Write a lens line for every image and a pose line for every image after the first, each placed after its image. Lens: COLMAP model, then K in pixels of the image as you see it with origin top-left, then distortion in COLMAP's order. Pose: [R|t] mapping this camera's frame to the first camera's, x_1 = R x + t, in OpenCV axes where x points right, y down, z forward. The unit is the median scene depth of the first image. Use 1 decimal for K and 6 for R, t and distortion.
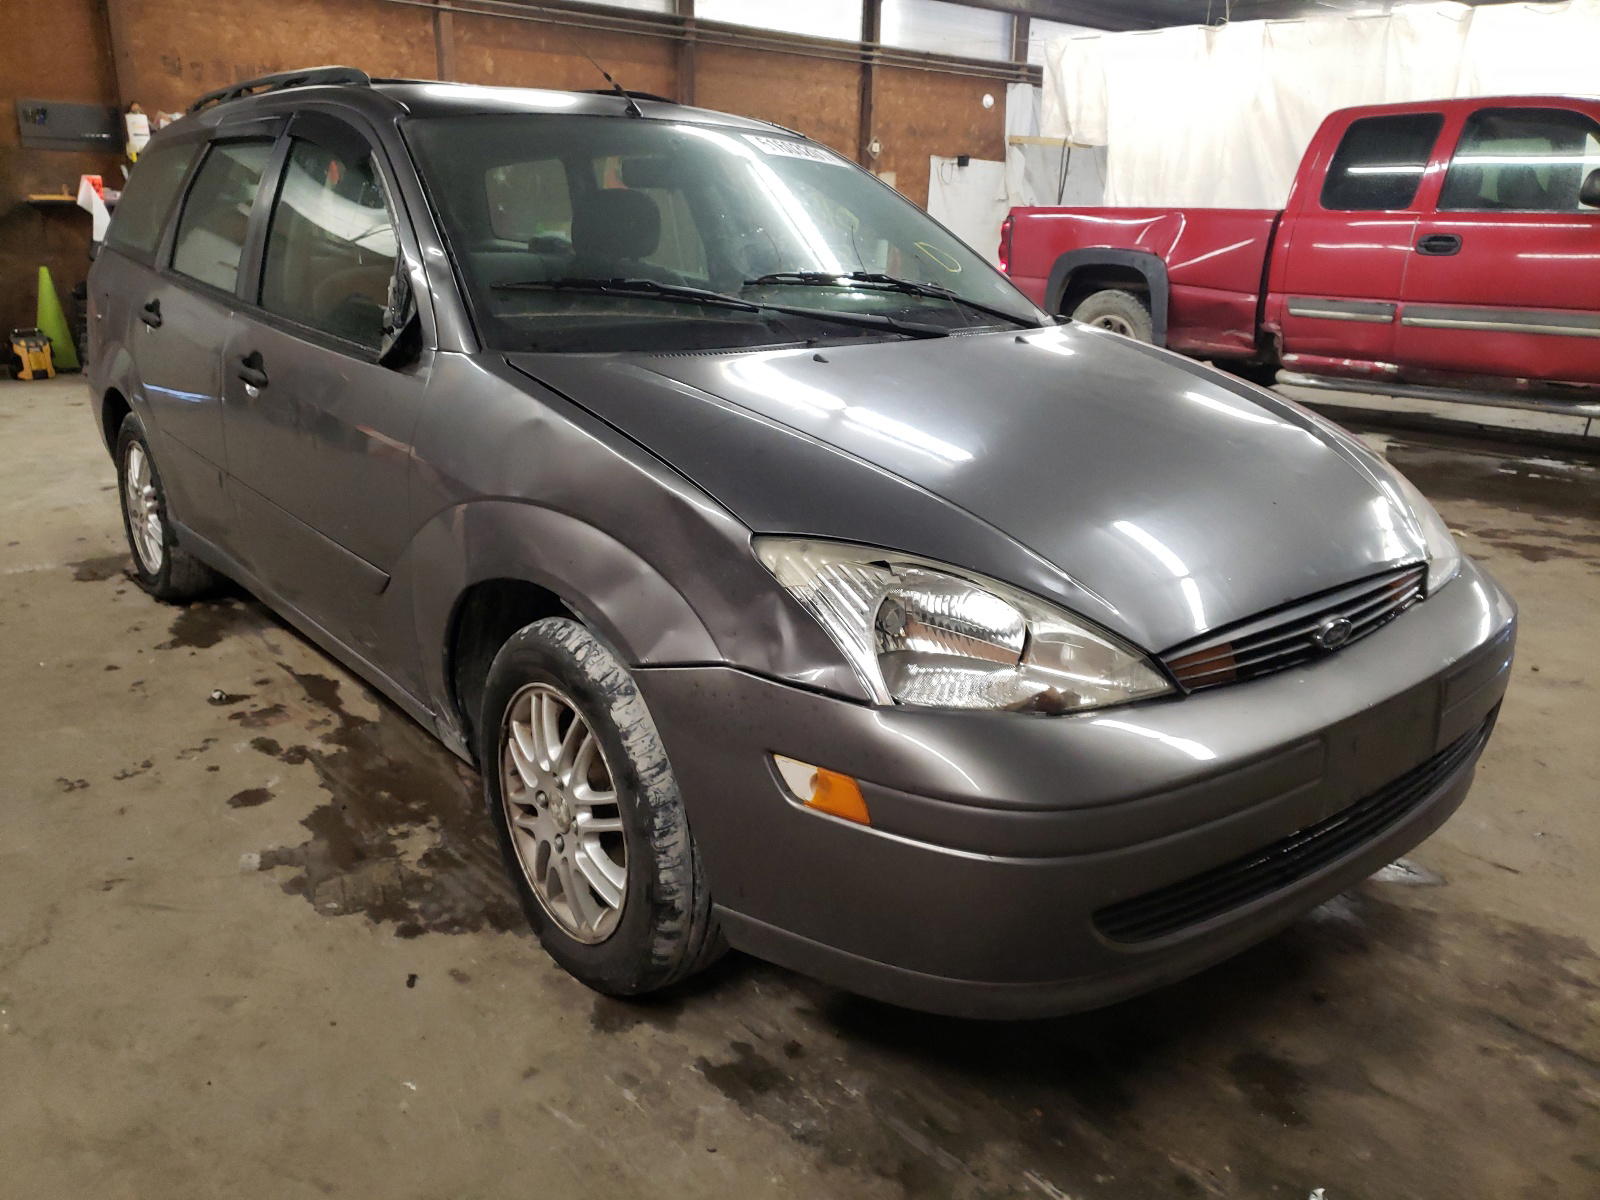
lens RADIAL K [[1227.8, 0, 798.3], [0, 1227.8, 604.5], [0, 0, 1]] dist [0.046672, -0.024667]
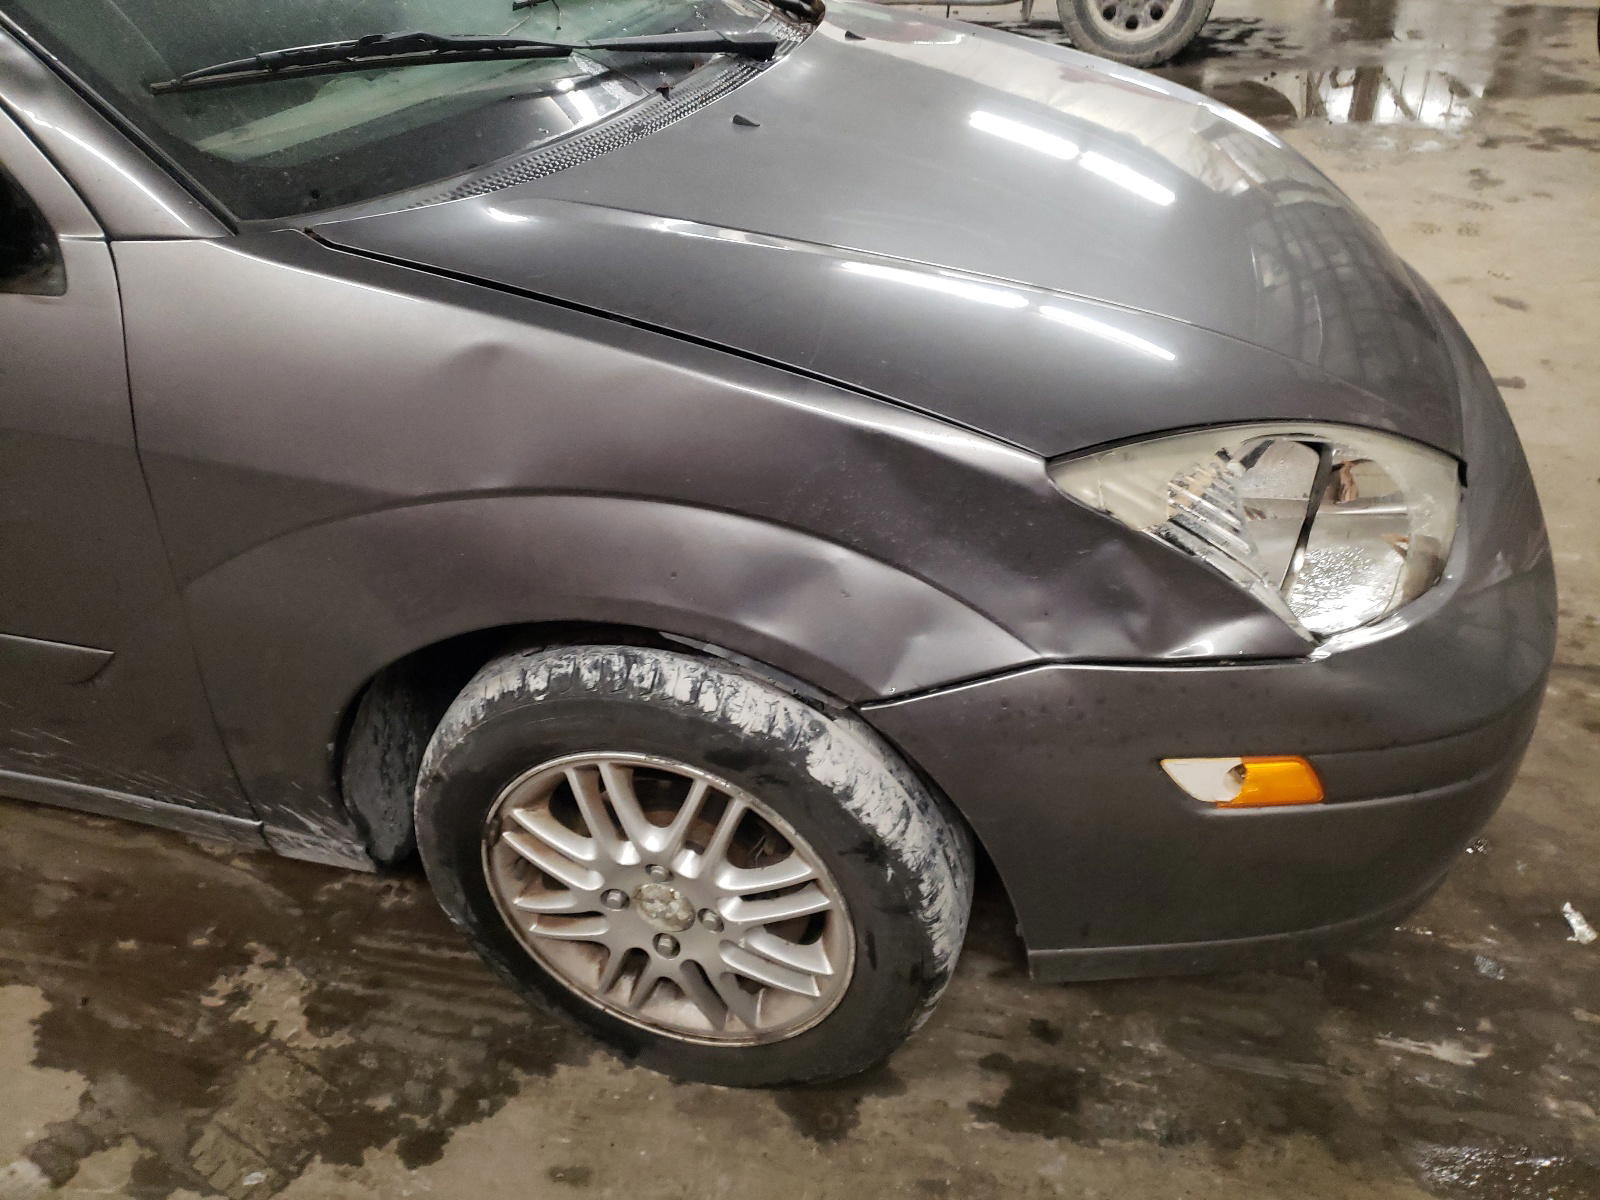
lens RADIAL K [[1227.8, 0, 808.5], [0, 1227.8, 588.0], [0, 0, 1]] dist [0.046672, -0.024667]
pose [[0.813789, -0.353995, 0.460907, -0.385758], [0.215424, 0.920325, 0.326488, -0.196571], [-0.539760, -0.166402, 0.825209, 0.447281]]
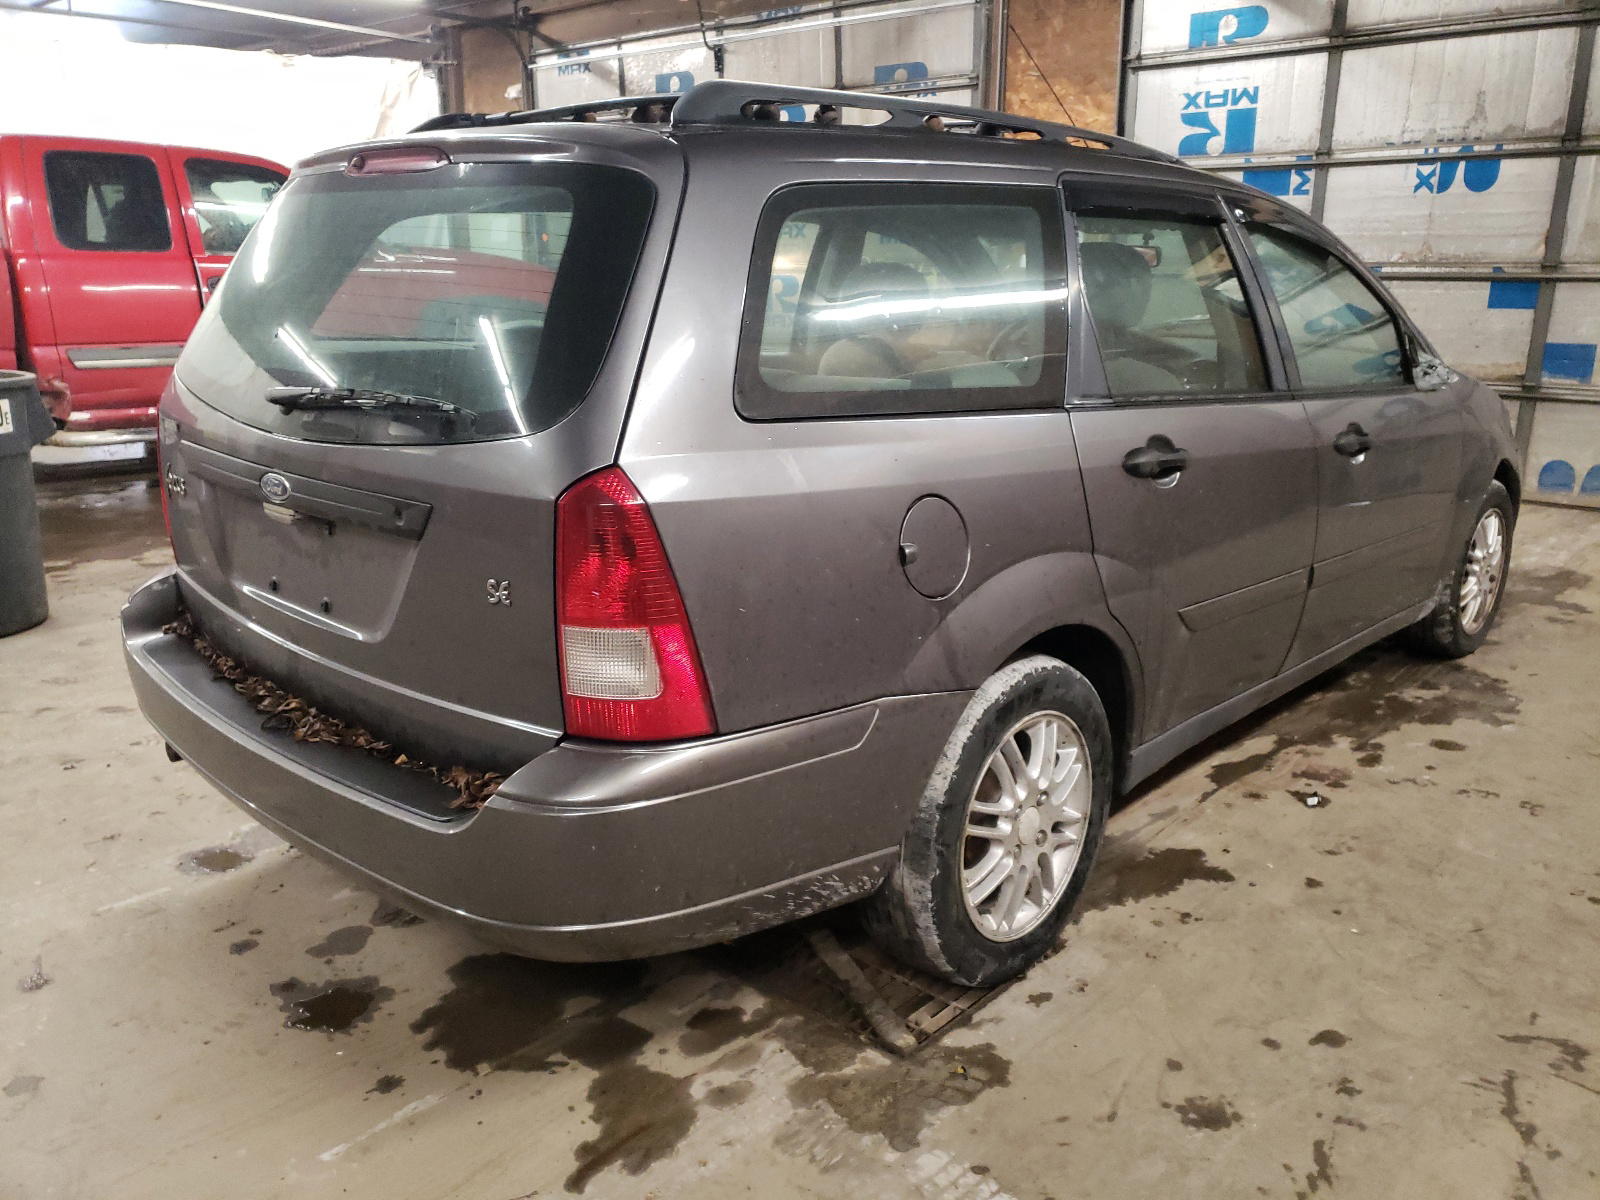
lens RADIAL K [[1227.8, 0, 814.4], [0, 1227.8, 587.1], [0, 0, 1]] dist [0.046672, -0.024667]
pose [[-0.123740, -0.275516, 0.953299, -2.094982], [0.291899, 0.908072, 0.300334, -0.776073], [-0.948411, 0.315430, -0.031942, 2.187929]]
